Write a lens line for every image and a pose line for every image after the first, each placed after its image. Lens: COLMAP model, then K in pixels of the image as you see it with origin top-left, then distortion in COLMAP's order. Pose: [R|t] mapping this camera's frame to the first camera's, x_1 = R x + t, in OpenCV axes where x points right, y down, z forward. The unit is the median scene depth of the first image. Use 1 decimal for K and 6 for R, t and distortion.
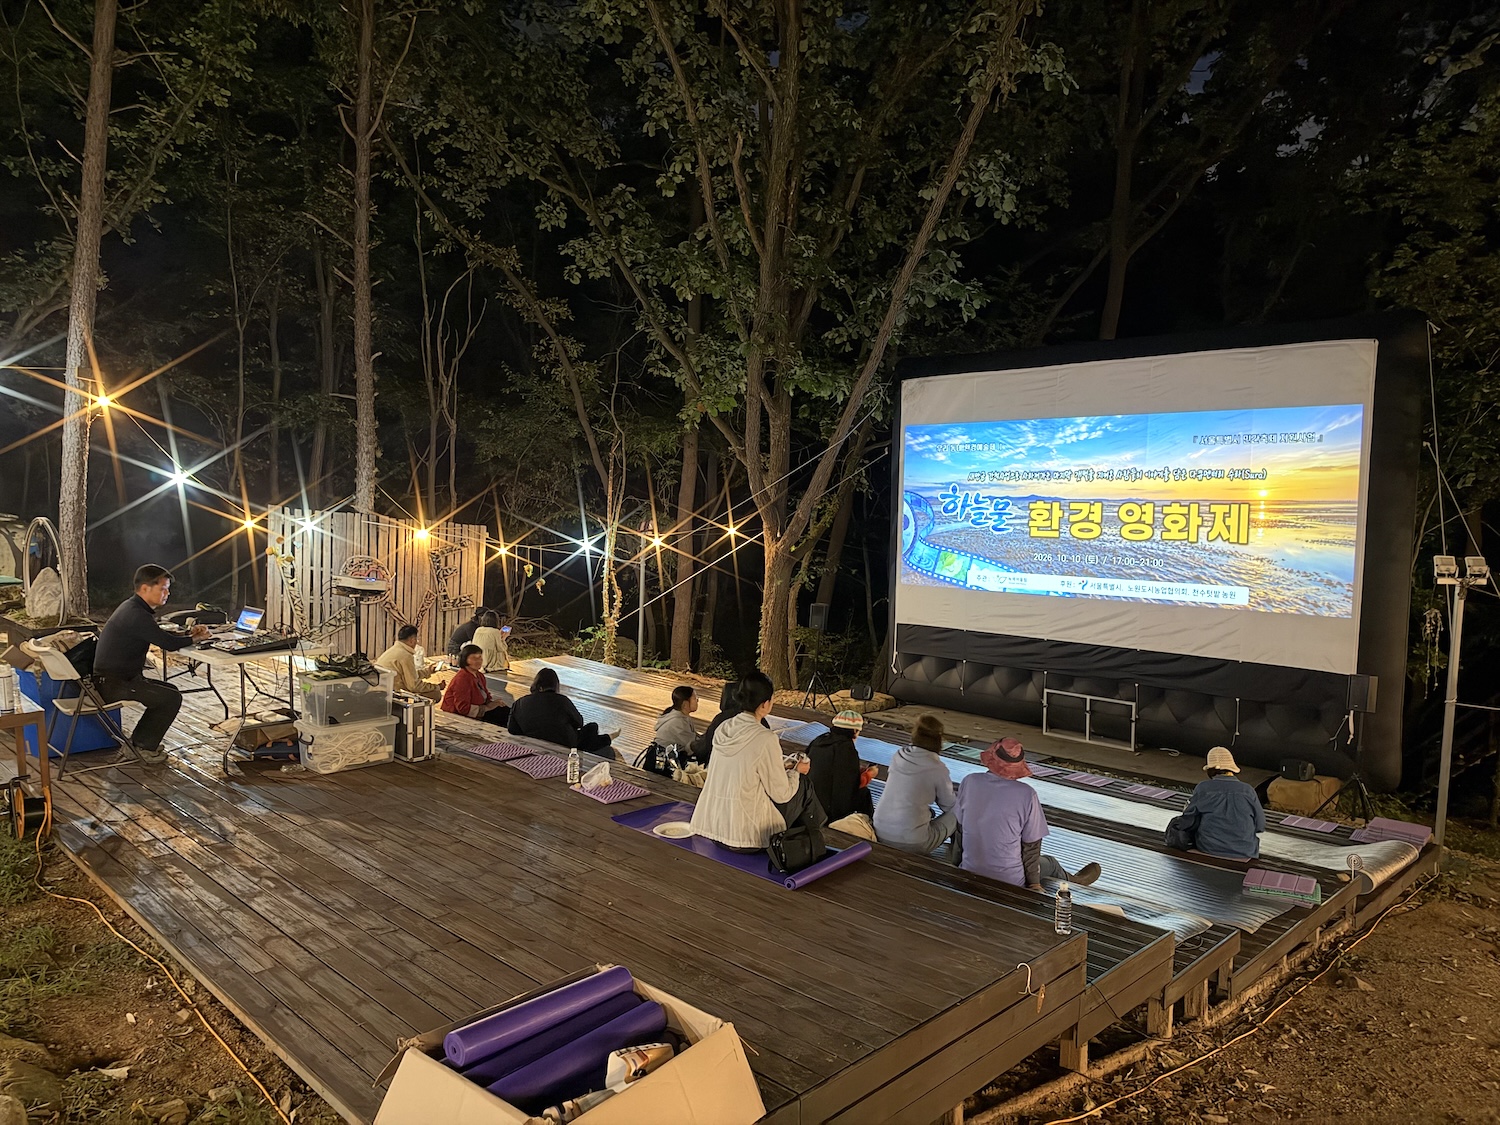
lens RADIAL K [[1044.6, 0, 760.6], [0, 1044.6, 558.5], [0, 0, 1]] dist [0.003658, -0.022165]
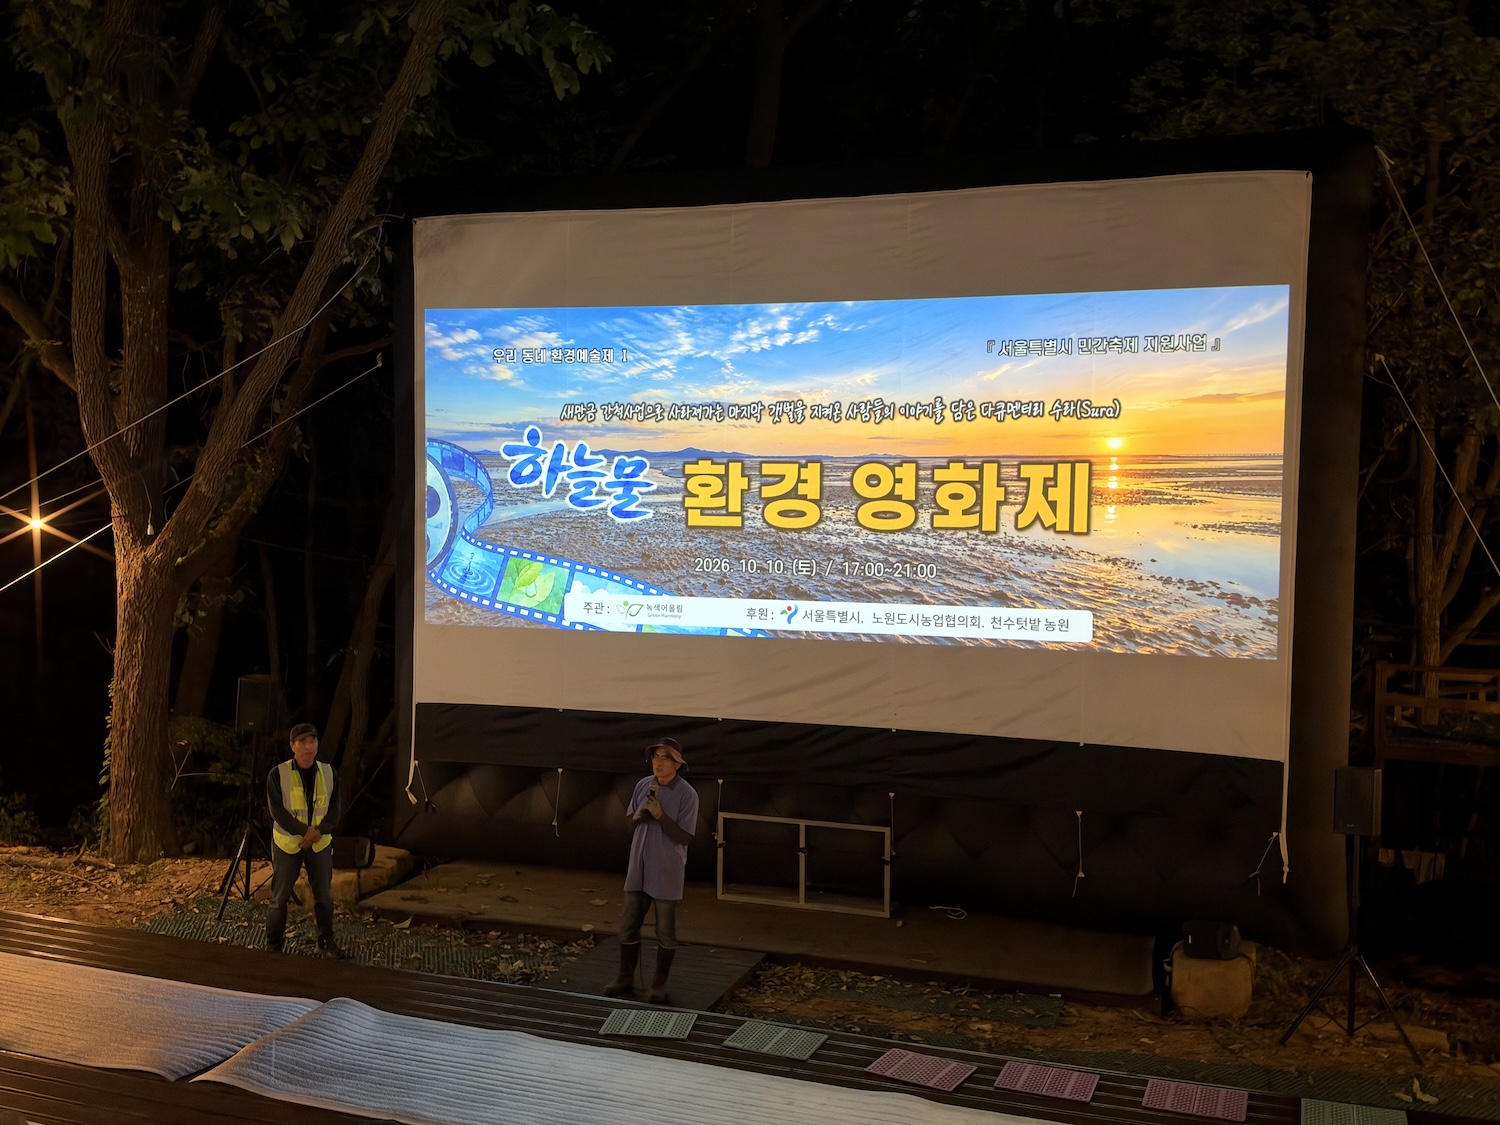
lens RADIAL K [[1530.3, 0, 763.1], [0, 1530.3, 560.5], [0, 0, 1]] dist [0.119617, 0.000000]
pose [[0.902564, -0.021675, 0.430009, -0.041243], [0.023603, 0.999721, 0.000852, -0.003772], [-0.429908, 0.009380, 0.902824, 0.288131]]
